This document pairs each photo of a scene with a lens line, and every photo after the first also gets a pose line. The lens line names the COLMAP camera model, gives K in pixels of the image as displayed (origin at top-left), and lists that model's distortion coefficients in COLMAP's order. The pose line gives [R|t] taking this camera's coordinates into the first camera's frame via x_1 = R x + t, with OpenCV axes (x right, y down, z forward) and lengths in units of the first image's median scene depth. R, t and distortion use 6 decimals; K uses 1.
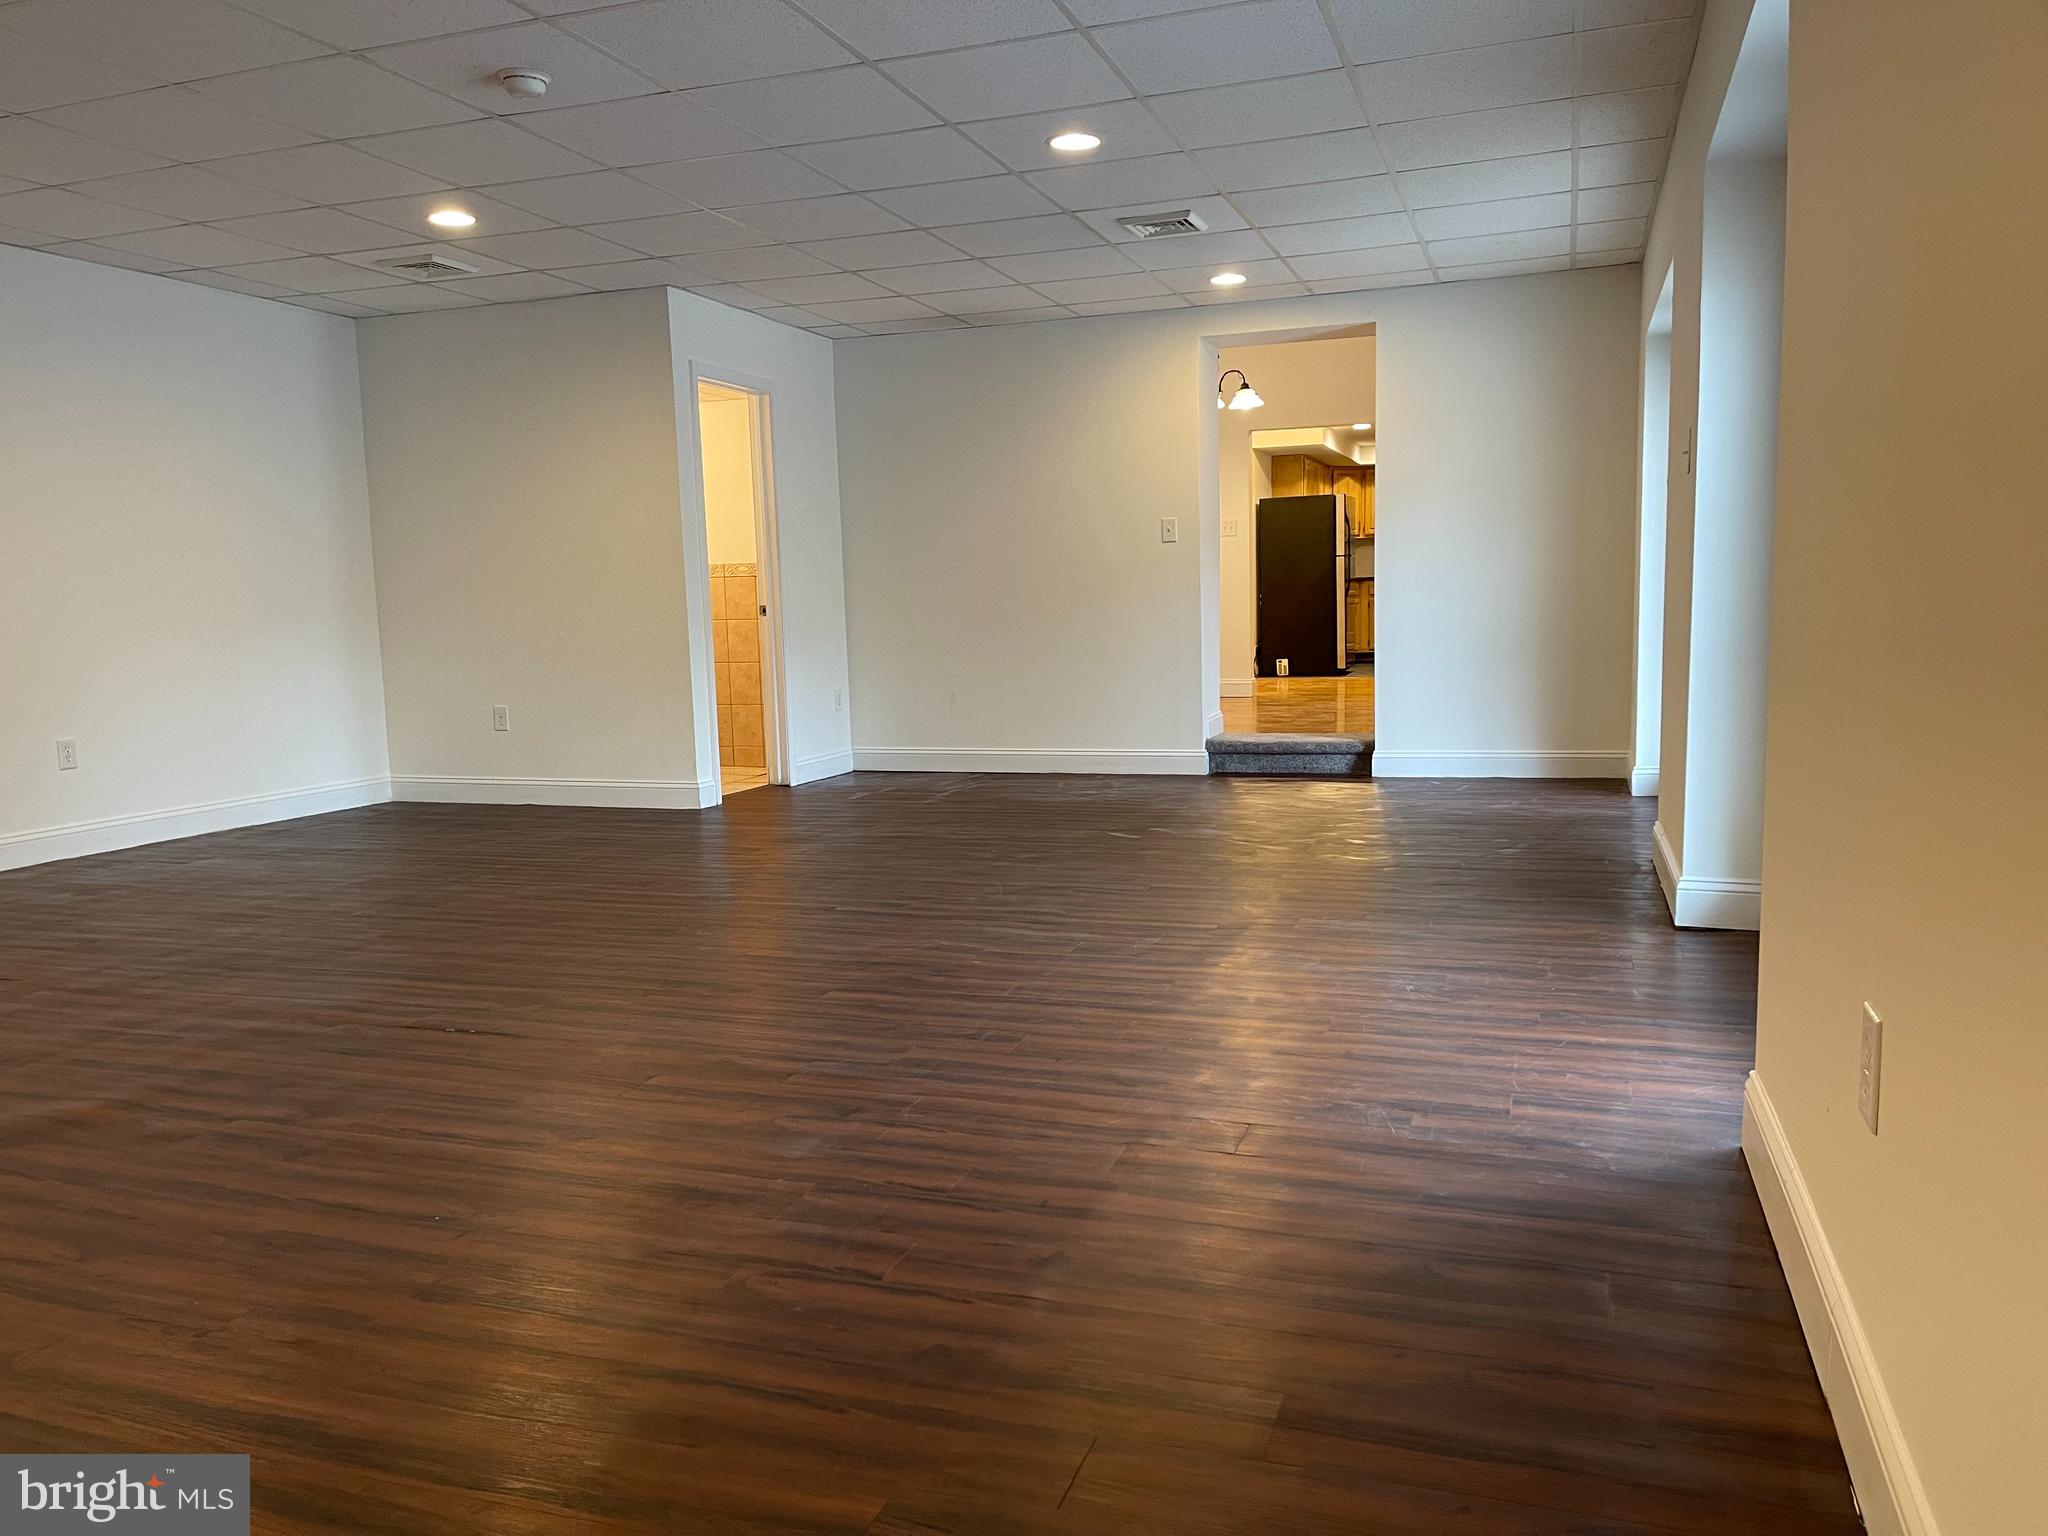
lens RADIAL K [[1563.2, 0, 997.9], [0, 1563.2, 768.3], [0, 0, 1]] dist [0.078337, -0.091910]
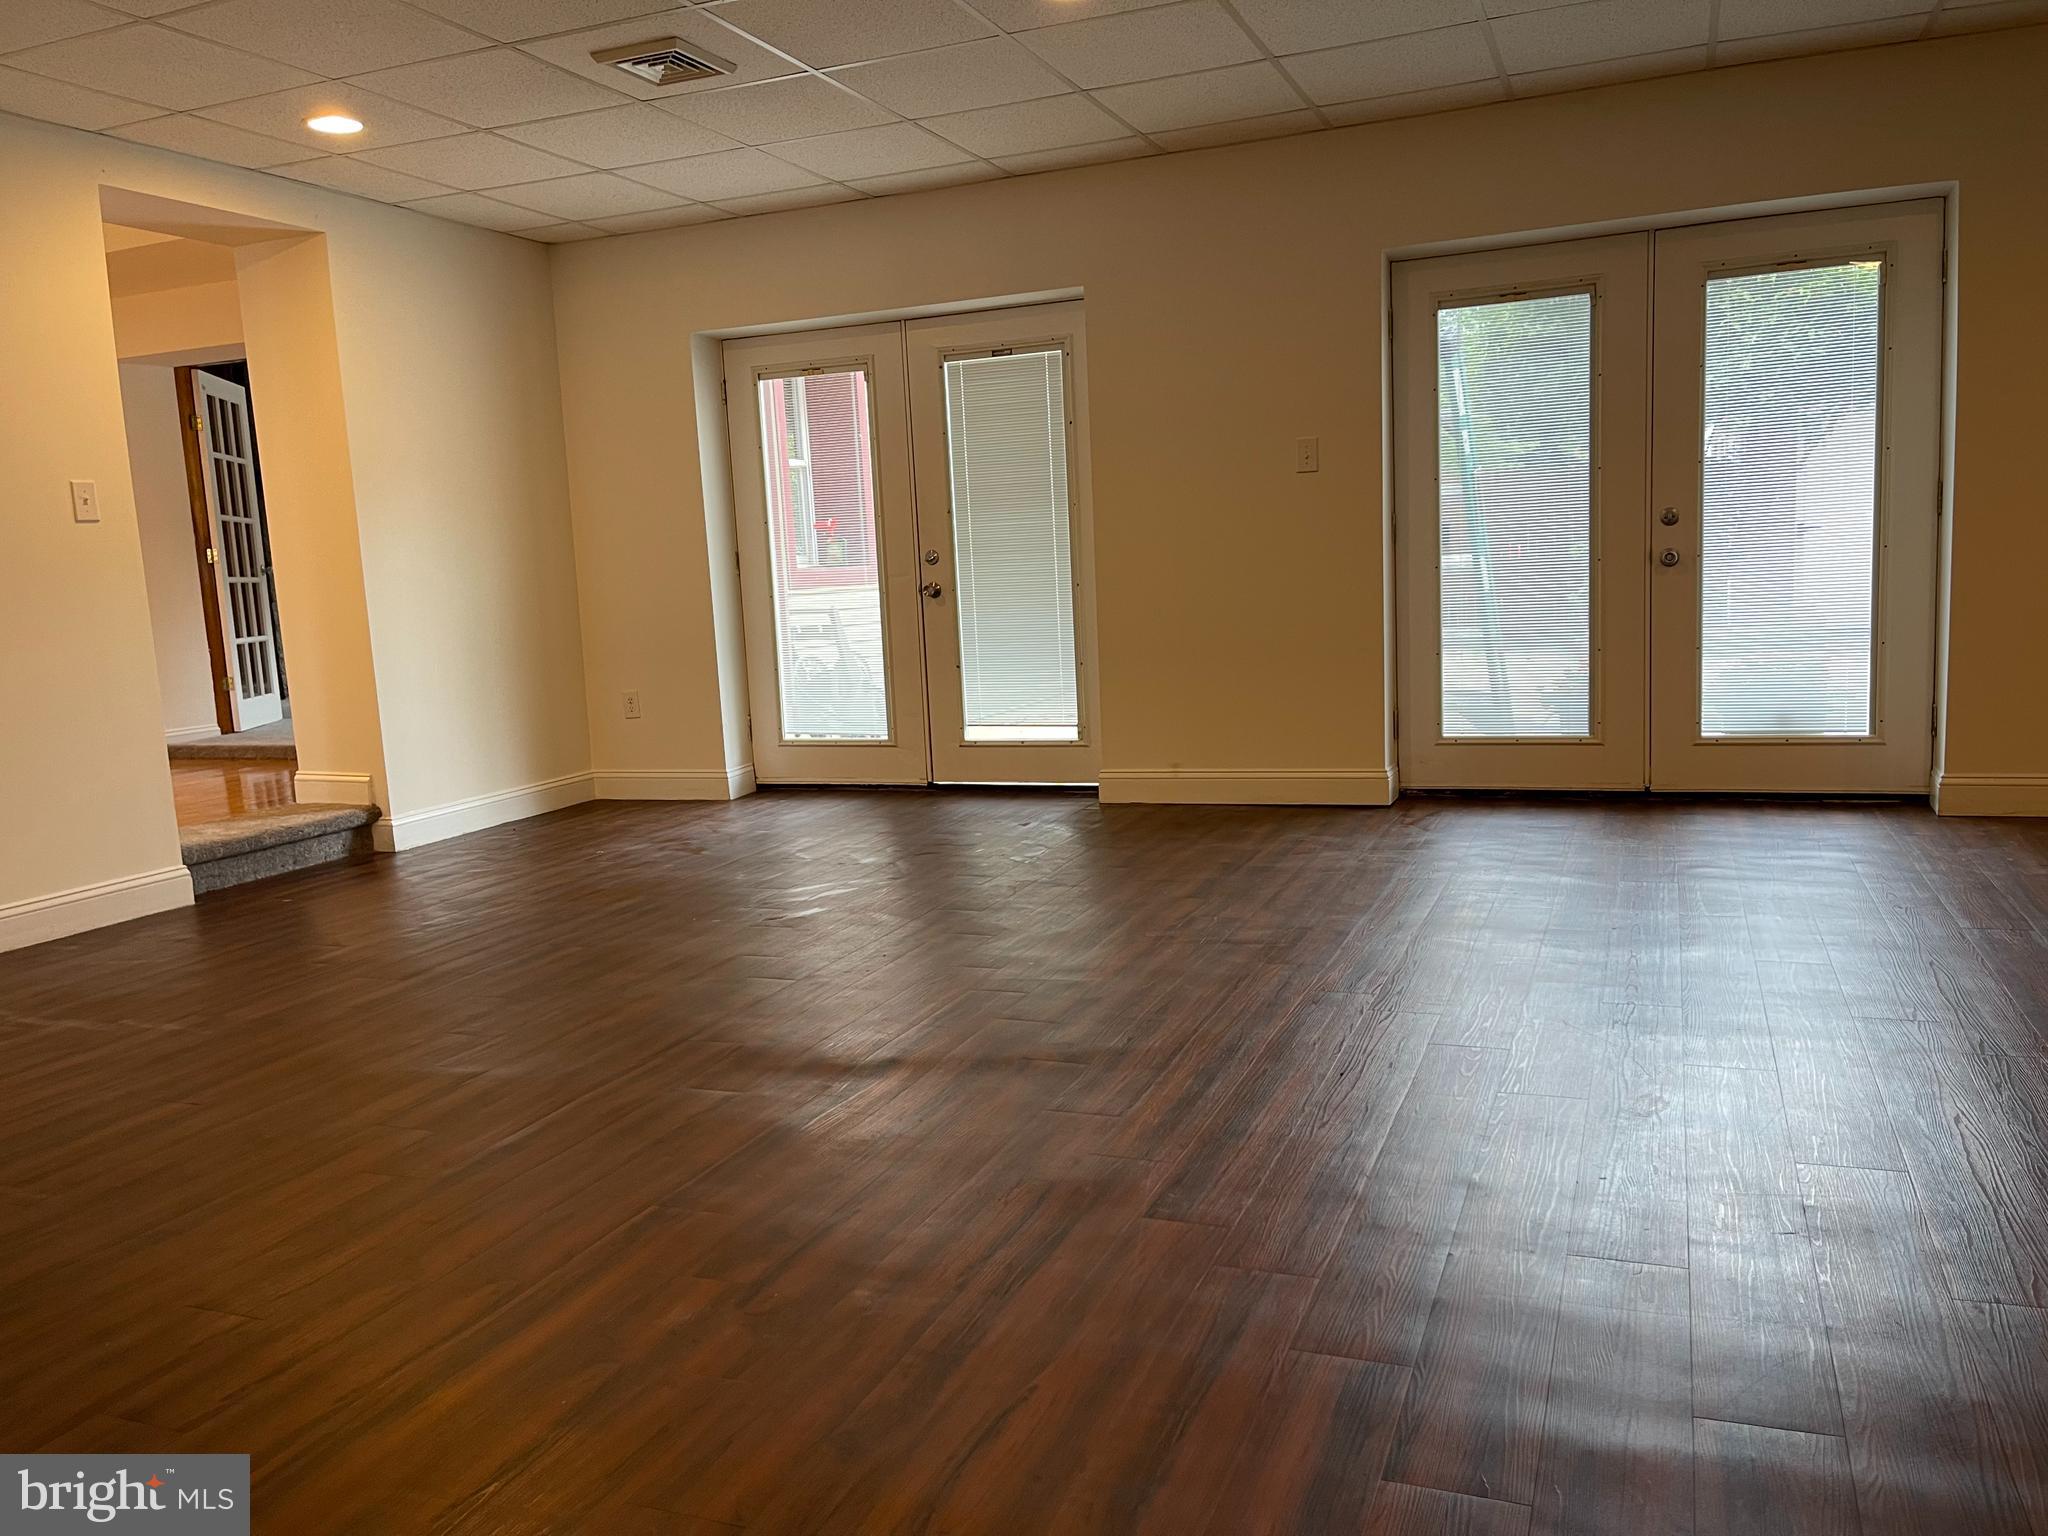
lens RADIAL K [[1565.6, 0, 1037.0], [0, 1565.6, 765.8], [0, 0, 1]] dist [0.076078, -0.079542]
pose [[0.044149, -0.126445, 0.990991, -0.512613], [0.158560, 0.980271, 0.118013, -0.078578], [-0.986362, 0.151922, 0.063327, 0.665144]]
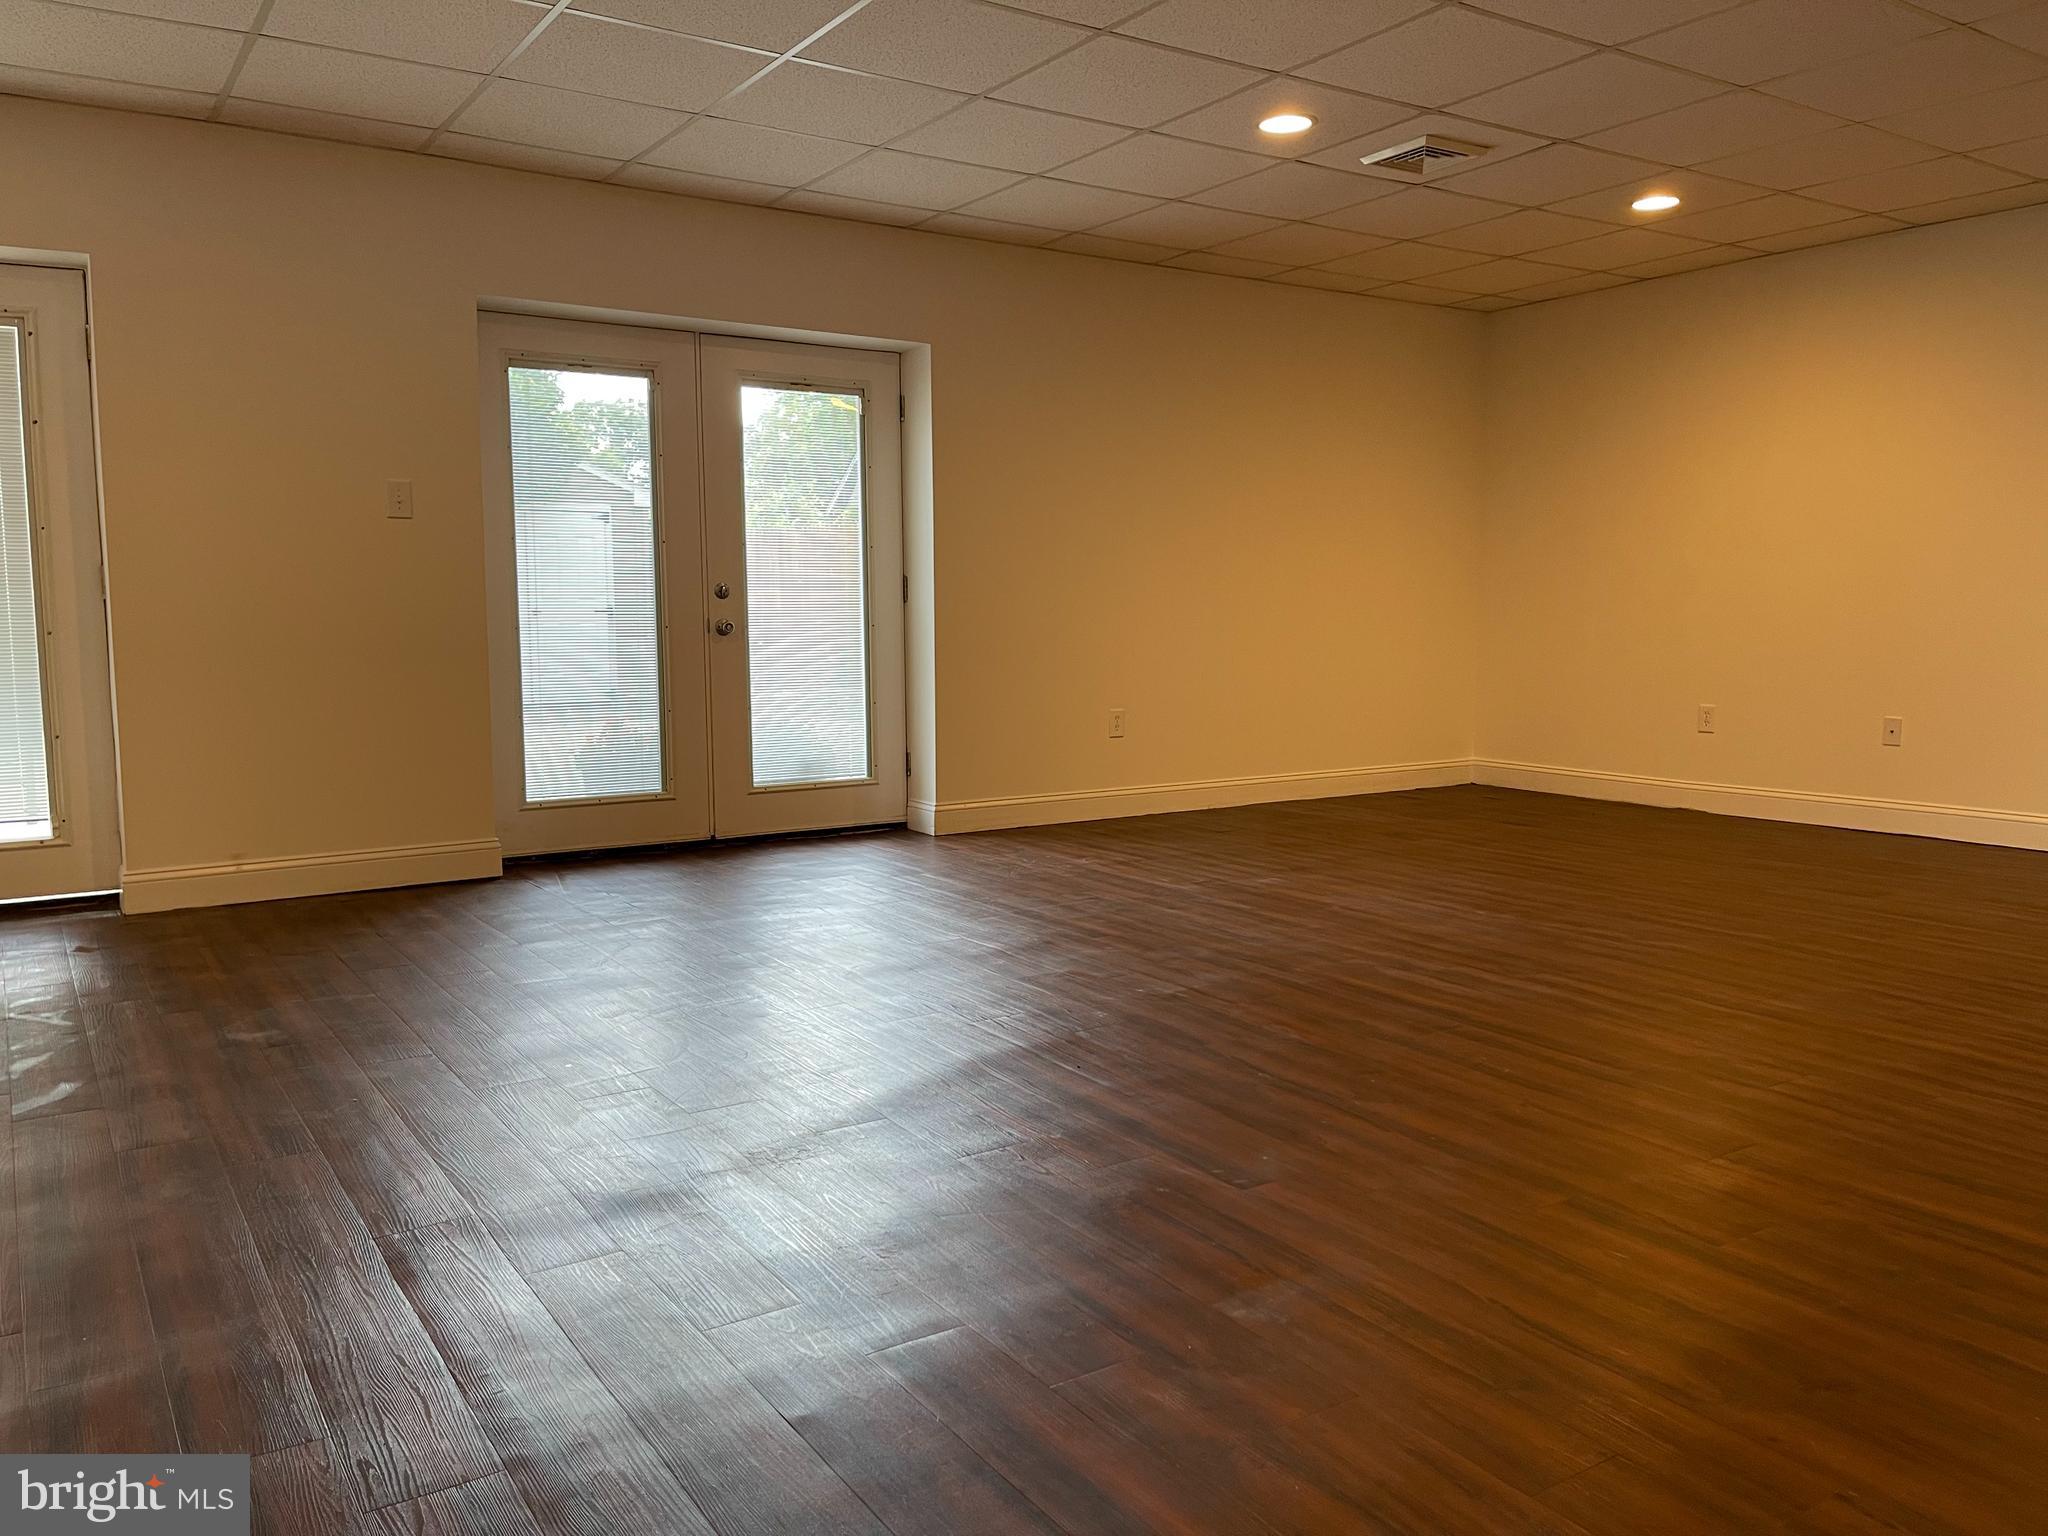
lens RADIAL K [[1563.2, 0, 1029.3], [0, 1563.2, 783.5], [0, 0, 1]] dist [0.078337, -0.091910]
pose [[-0.796894, -0.062889, 0.600837, -0.382443], [0.073948, 0.976933, 0.200332, -0.111389], [-0.599577, 0.204074, -0.773862, 0.950961]]
